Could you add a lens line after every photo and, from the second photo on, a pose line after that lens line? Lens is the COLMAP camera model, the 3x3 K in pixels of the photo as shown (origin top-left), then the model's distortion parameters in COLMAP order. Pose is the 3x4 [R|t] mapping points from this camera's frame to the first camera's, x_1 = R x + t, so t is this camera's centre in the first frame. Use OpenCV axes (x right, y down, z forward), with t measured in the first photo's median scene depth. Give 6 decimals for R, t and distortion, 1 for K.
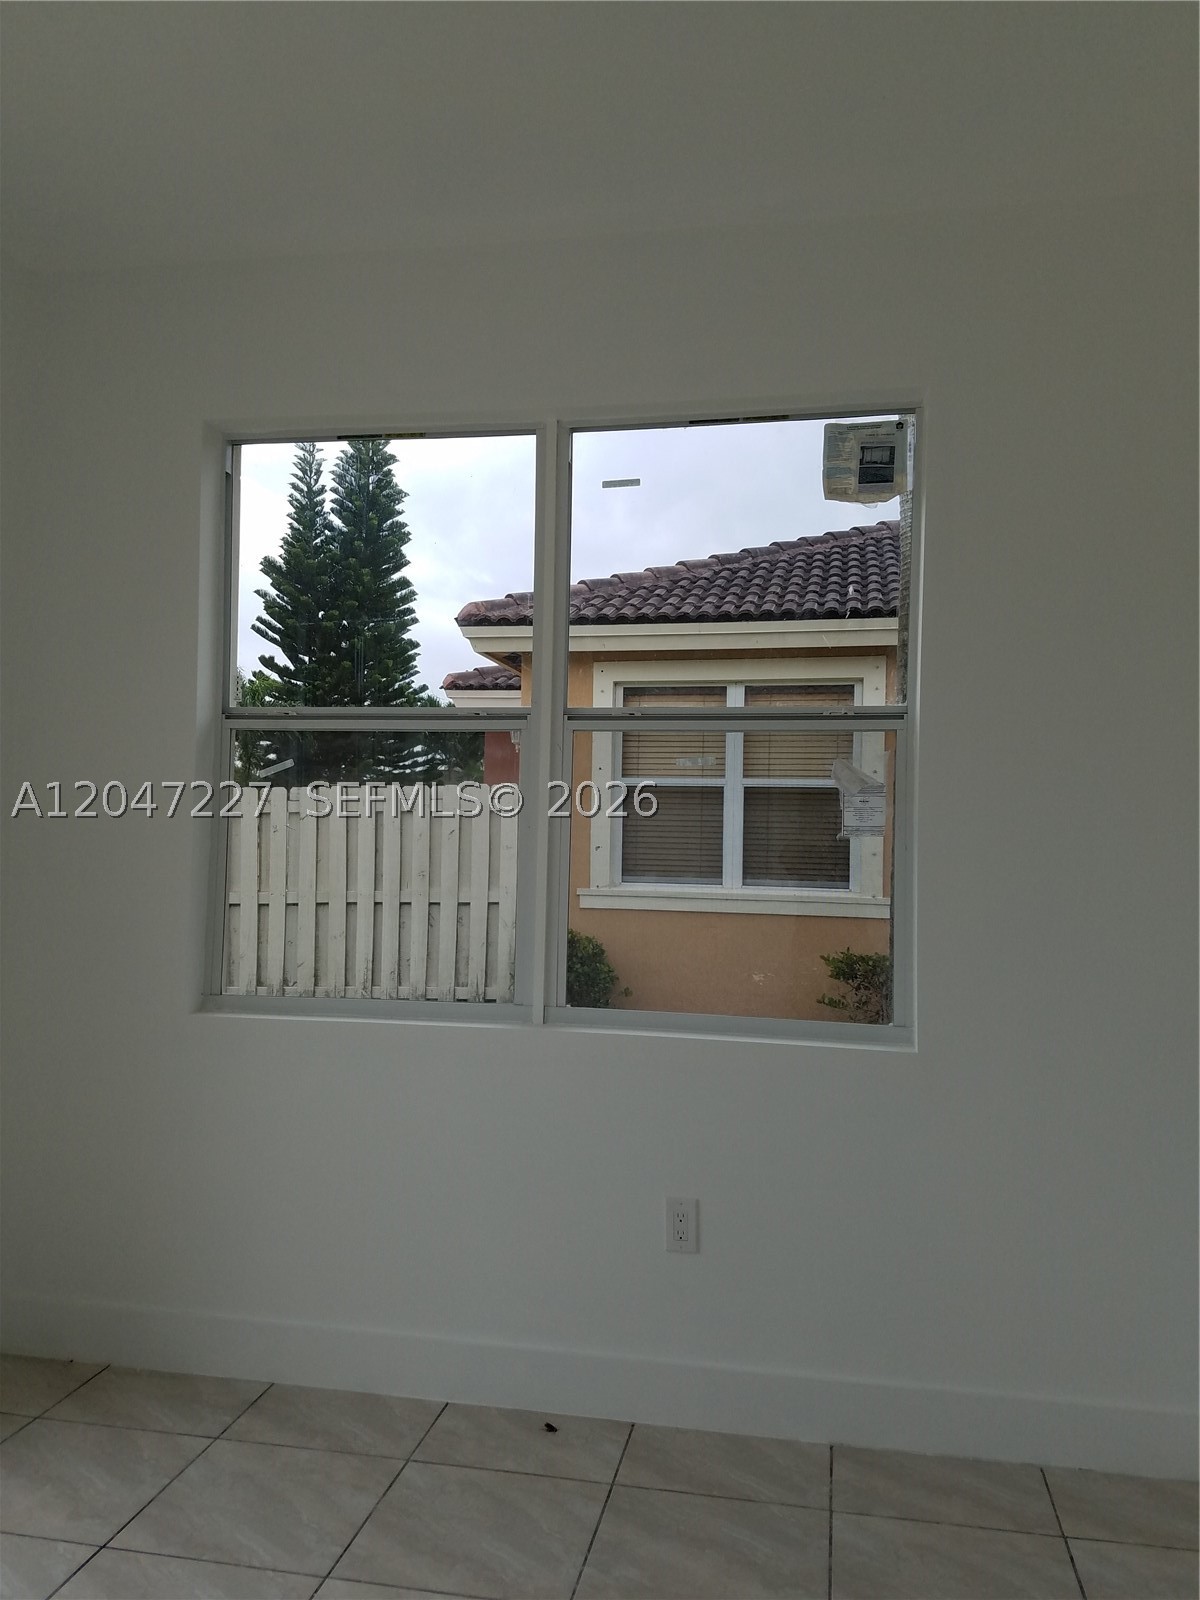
lens RADIAL K [[1257.1, 0, 601.3], [0, 1257.1, 815.6], [0, 0, 1]] dist [0.094044, -0.123085]
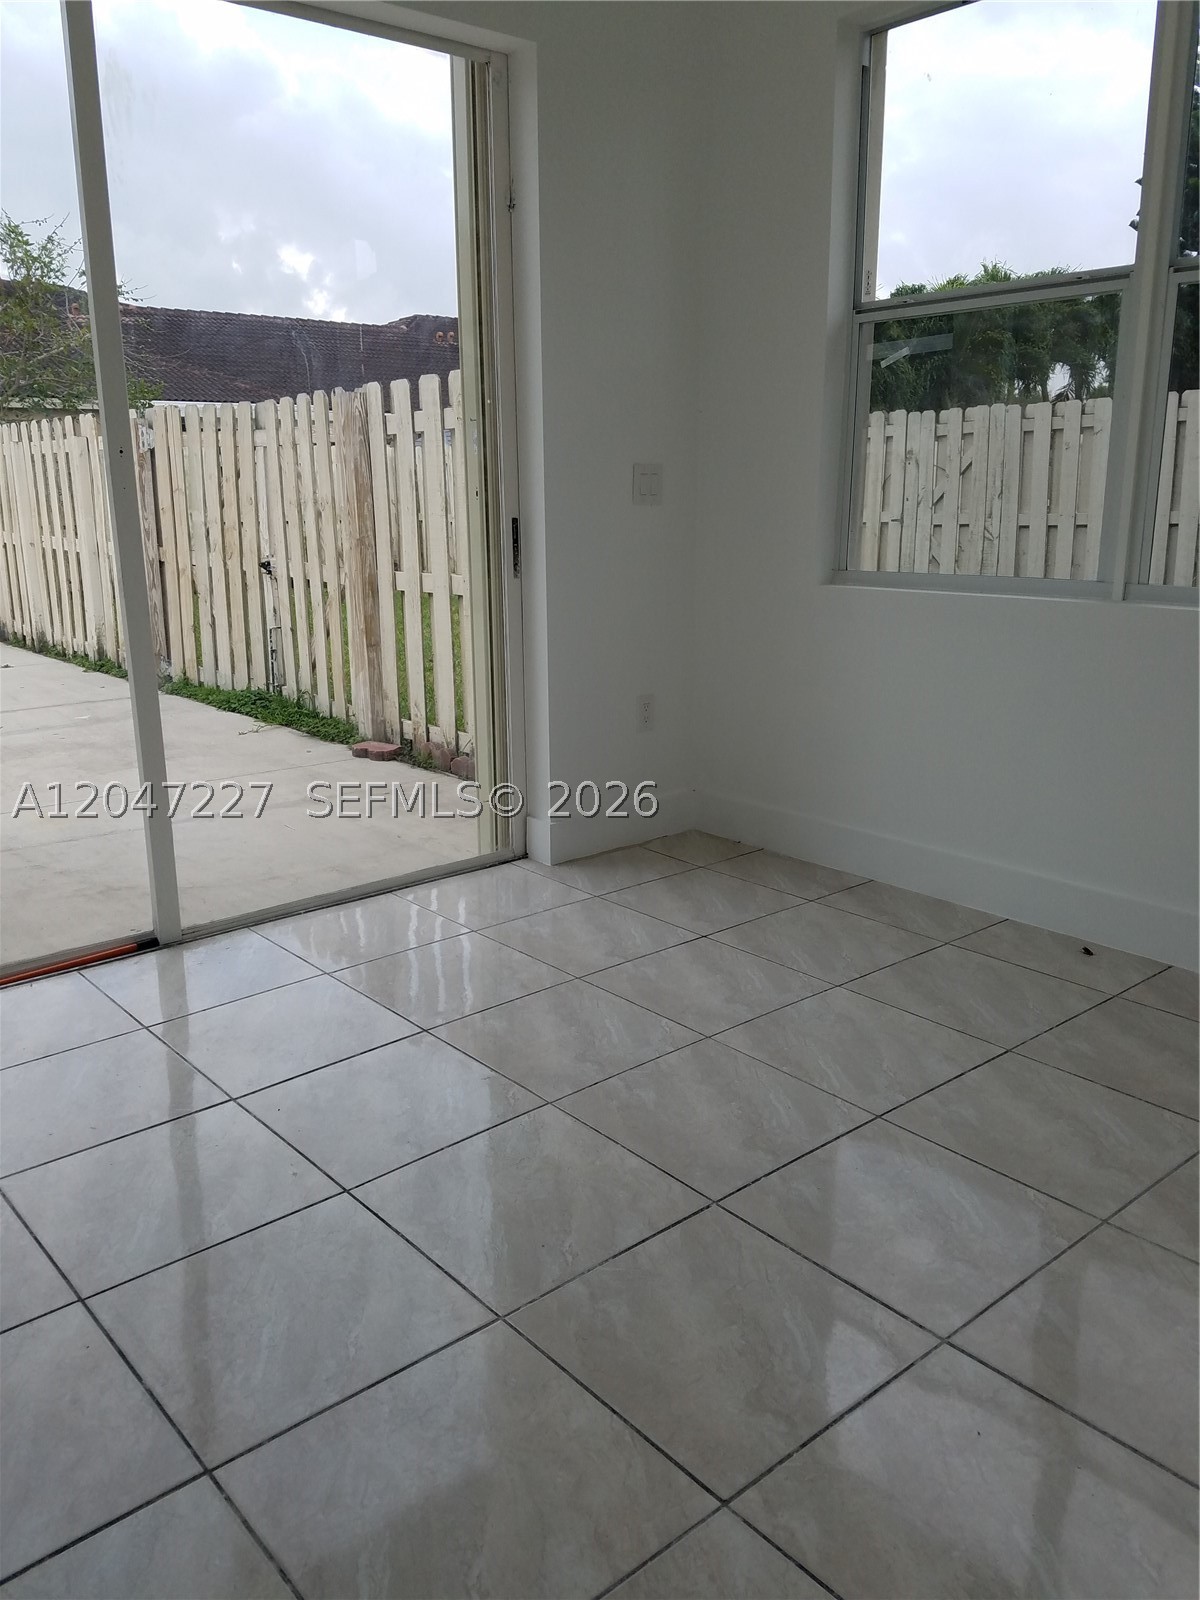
lens RADIAL K [[1257.1, 0, 601.3], [0, 1257.1, 815.6], [0, 0, 1]] dist [0.094044, -0.123085]
pose [[0.782769, 0.127123, -0.609191, 0.287715], [0.042467, 0.965720, 0.256089, 0.054981], [0.620862, -0.226328, 0.750537, -0.084295]]
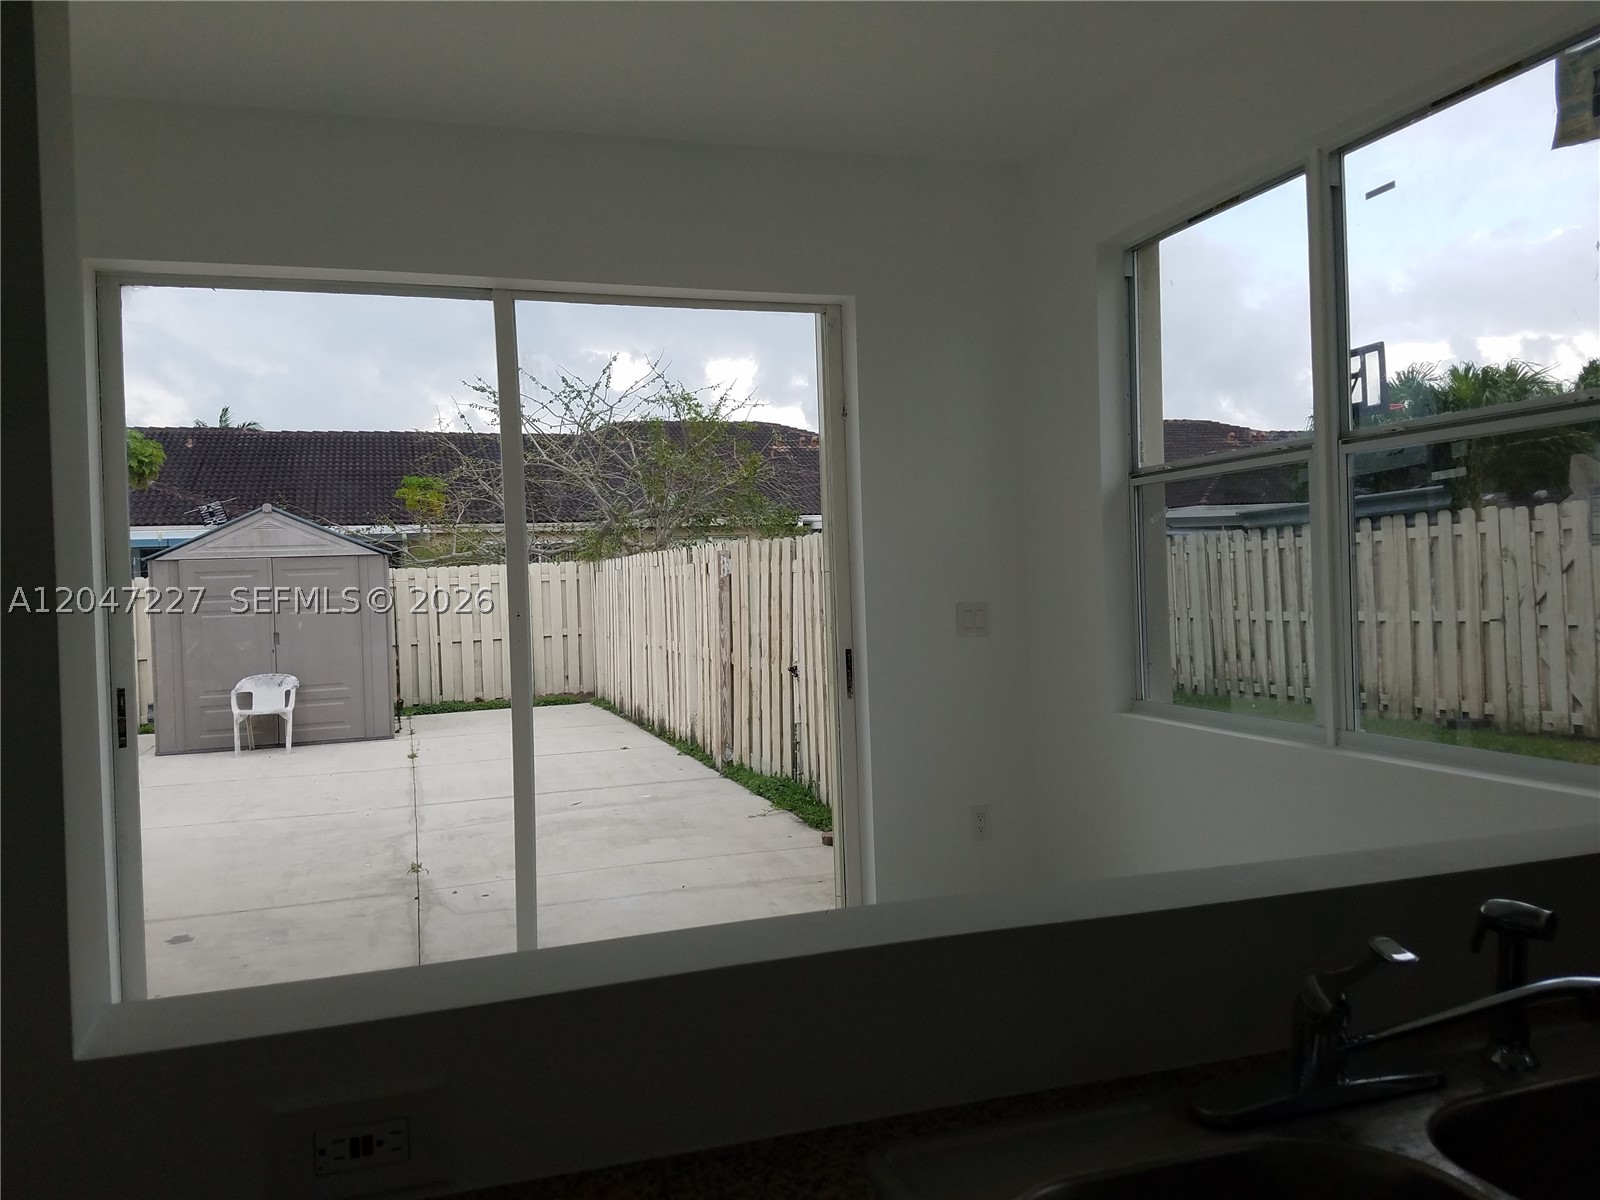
lens RADIAL K [[1257.1, 0, 800.0], [0, 1257.1, 600.0], [0, 0, 1]] dist [0.094044, -0.123085]
pose [[0.471200, -0.023188, -0.881721, 0.683549], [0.063679, 0.997940, 0.007786, 0.014391], [0.879725, -0.059816, 0.471706, 0.128308]]
